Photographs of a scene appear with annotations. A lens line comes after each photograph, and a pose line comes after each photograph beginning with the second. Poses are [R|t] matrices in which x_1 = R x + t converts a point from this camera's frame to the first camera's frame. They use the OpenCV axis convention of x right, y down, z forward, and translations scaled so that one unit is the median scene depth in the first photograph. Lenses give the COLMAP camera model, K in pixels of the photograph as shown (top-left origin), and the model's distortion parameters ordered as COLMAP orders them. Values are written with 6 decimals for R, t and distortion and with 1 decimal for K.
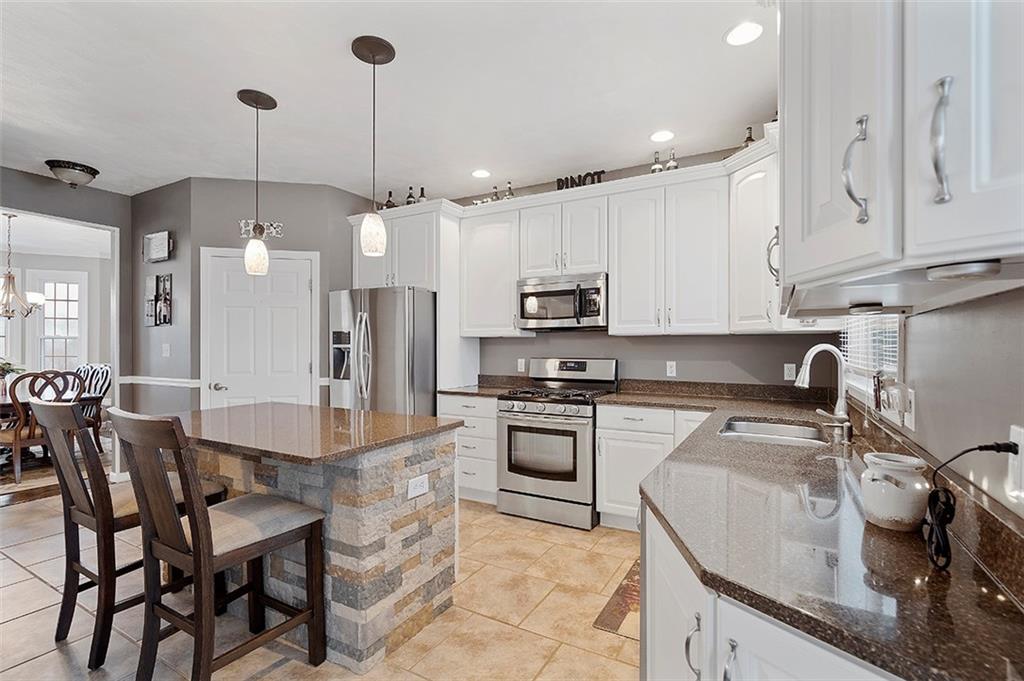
lens RADIAL K [[472.6, 0, 513.3], [0, 472.6, 348.8], [0, 0, 1]] dist [-0.001409, -0.000011]
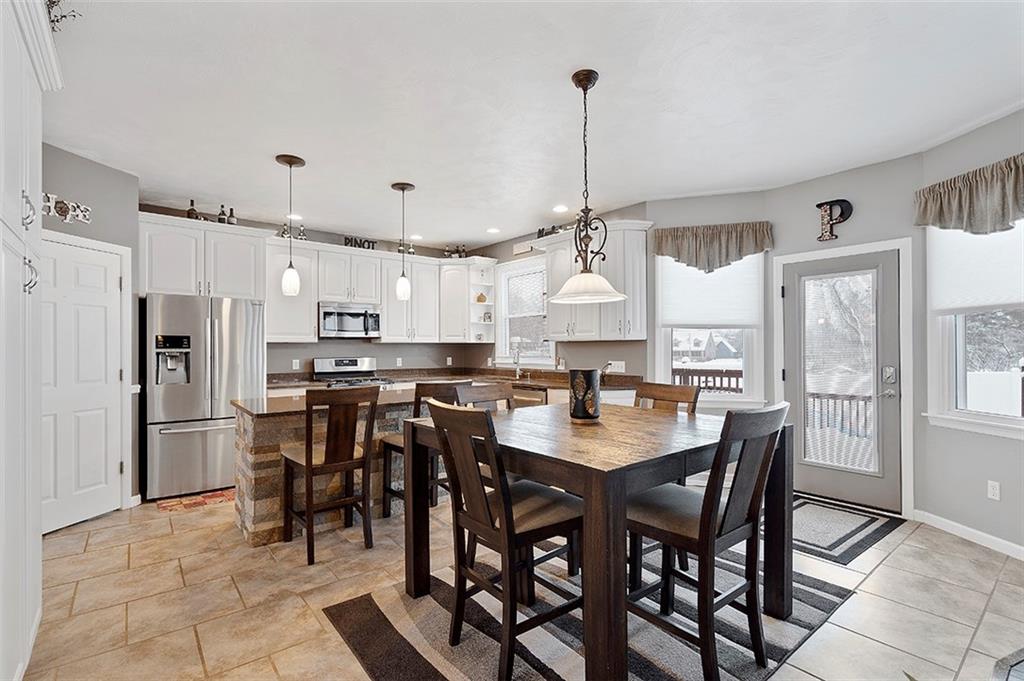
lens RADIAL K [[472.6, 0, 513.3], [0, 472.6, 348.8], [0, 0, 1]] dist [-0.001409, -0.000011]
pose [[0.360497, -0.002388, 0.932757, -1.065842], [0.006234, 0.999981, 0.000150, -0.004280], [-0.932740, 0.005760, 0.360504, -0.026628]]
